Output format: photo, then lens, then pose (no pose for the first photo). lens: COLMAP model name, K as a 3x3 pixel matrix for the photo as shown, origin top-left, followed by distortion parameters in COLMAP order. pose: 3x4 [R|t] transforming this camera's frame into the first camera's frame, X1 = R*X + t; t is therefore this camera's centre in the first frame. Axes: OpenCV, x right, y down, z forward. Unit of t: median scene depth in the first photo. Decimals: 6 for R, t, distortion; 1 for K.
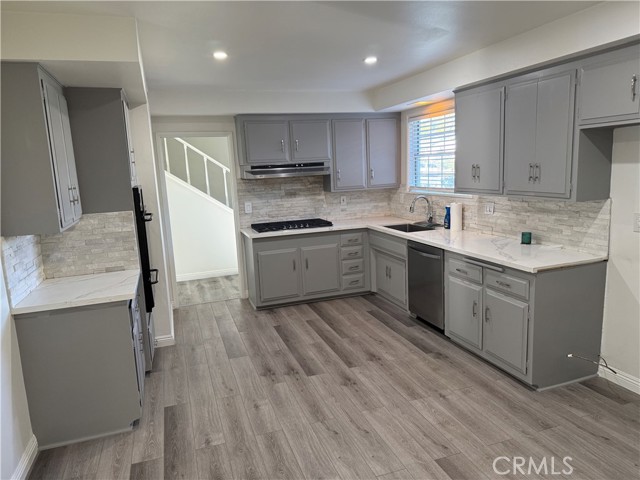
lens RADIAL K [[457.2, 0, 320.6], [0, 457.2, 239.3], [0, 0, 1]] dist [0.046247, -0.050867]
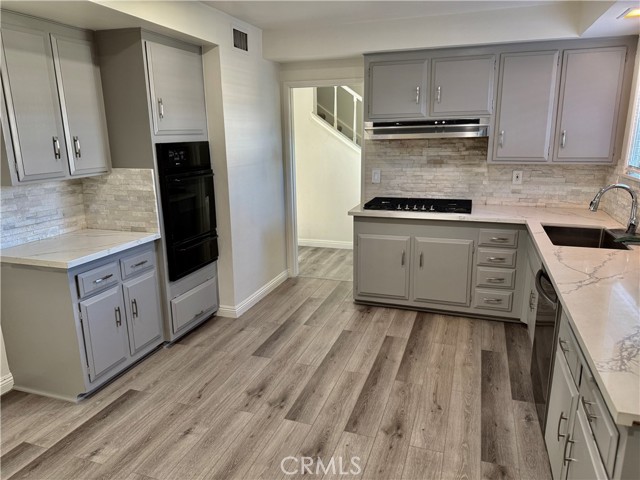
lens RADIAL K [[457.2, 0, 316.3], [0, 457.2, 240.4], [0, 0, 1]] dist [0.046247, -0.050867]
pose [[0.780661, 0.181580, -0.597994, 0.277431], [-0.121739, 0.982714, 0.139474, -0.060610], [0.612983, -0.036083, 0.789272, 0.324948]]
